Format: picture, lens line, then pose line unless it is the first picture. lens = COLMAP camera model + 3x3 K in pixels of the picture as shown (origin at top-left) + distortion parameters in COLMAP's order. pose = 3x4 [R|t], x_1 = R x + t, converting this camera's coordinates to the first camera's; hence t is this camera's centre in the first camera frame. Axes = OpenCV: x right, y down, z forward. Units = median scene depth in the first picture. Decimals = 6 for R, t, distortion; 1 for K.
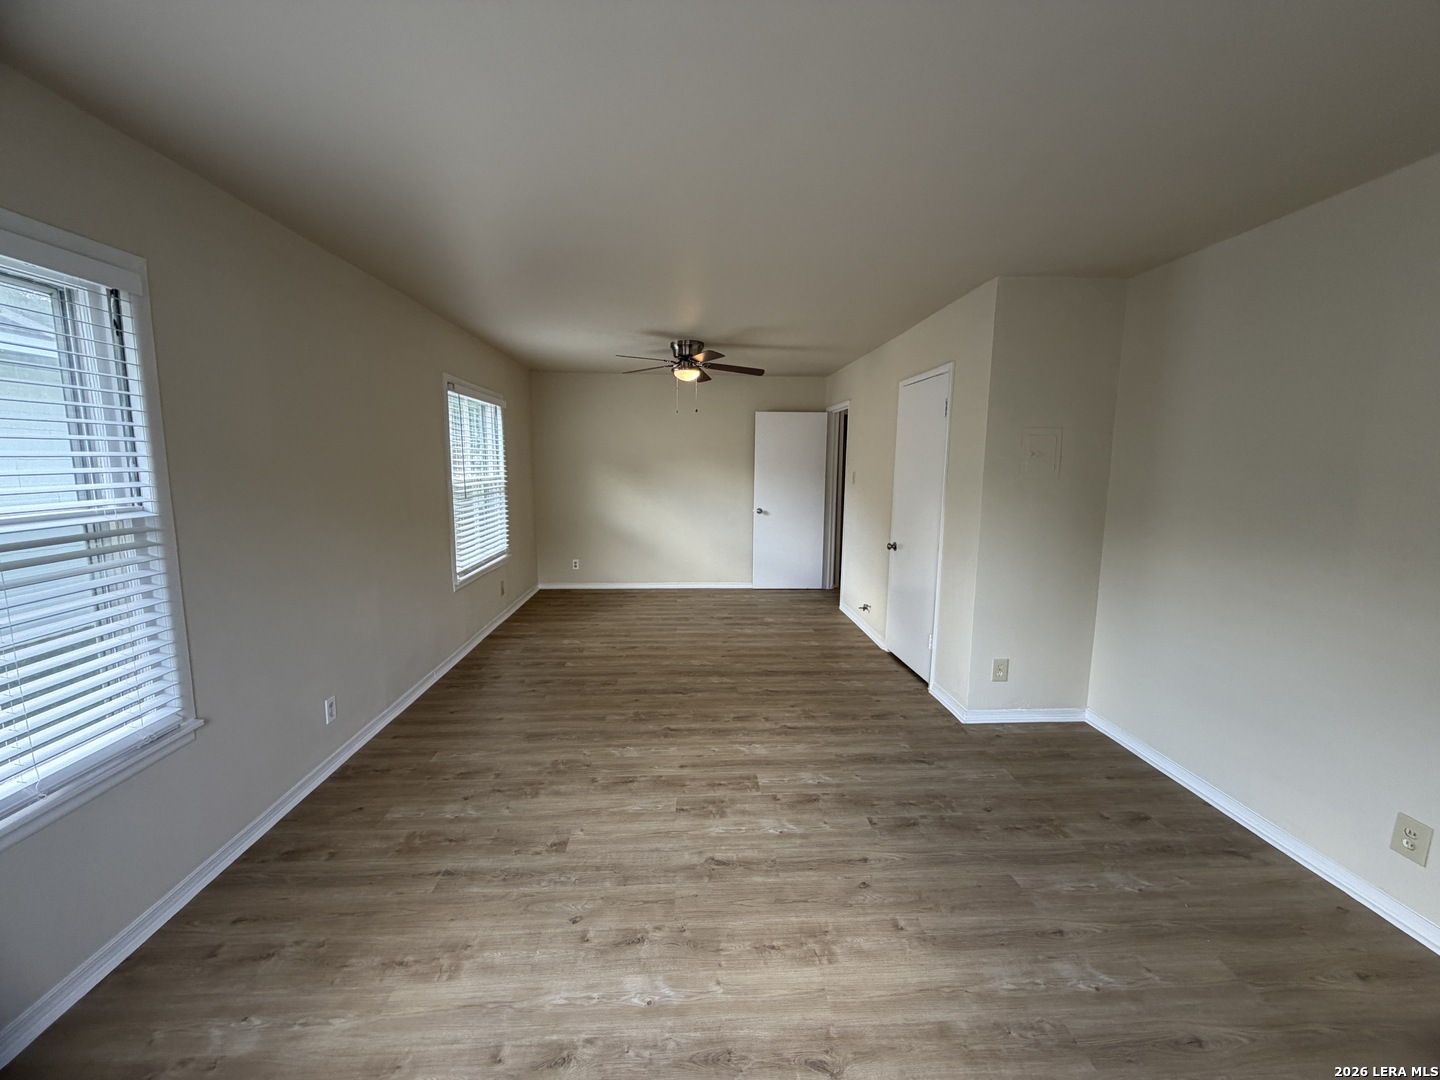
lens RADIAL K [[575.0, 0, 722.2], [0, 575.0, 539.0], [0, 0, 1]] dist [0.001287, 0.000634]
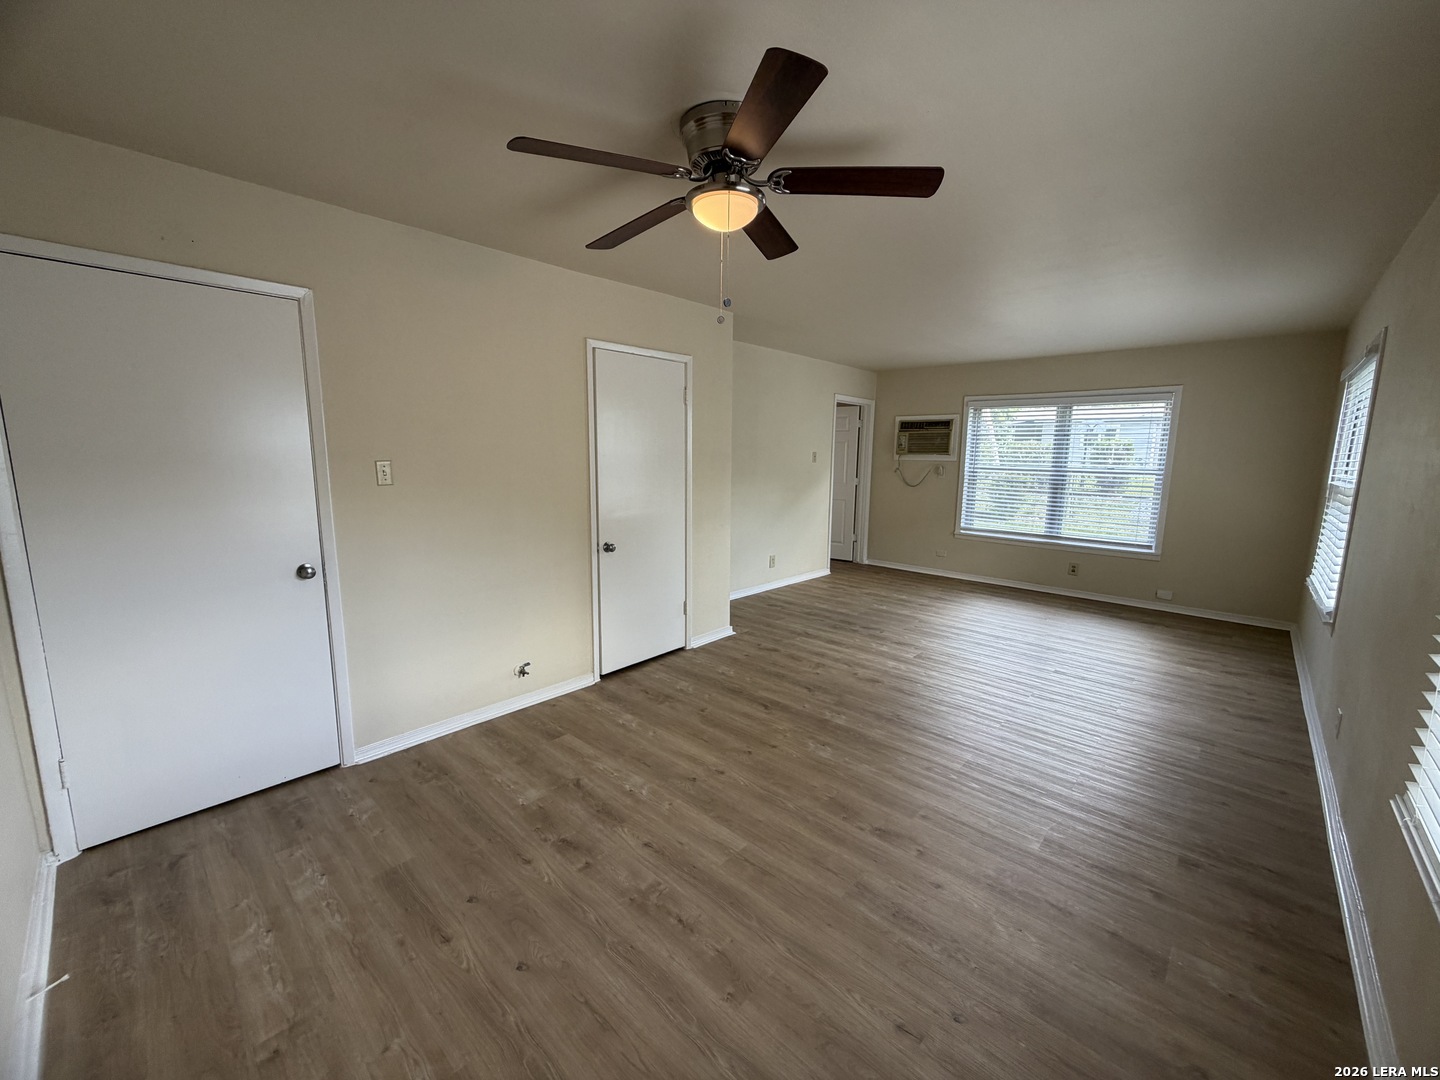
lens RADIAL K [[575.0, 0, 688.3], [0, 575.0, 540.2], [0, 0, 1]] dist [0.001287, 0.000634]
pose [[-0.661023, -0.130164, 0.738990, -0.410896], [0.085993, 0.965210, 0.246931, -0.206607], [-0.745422, 0.226775, -0.626833, 1.510304]]
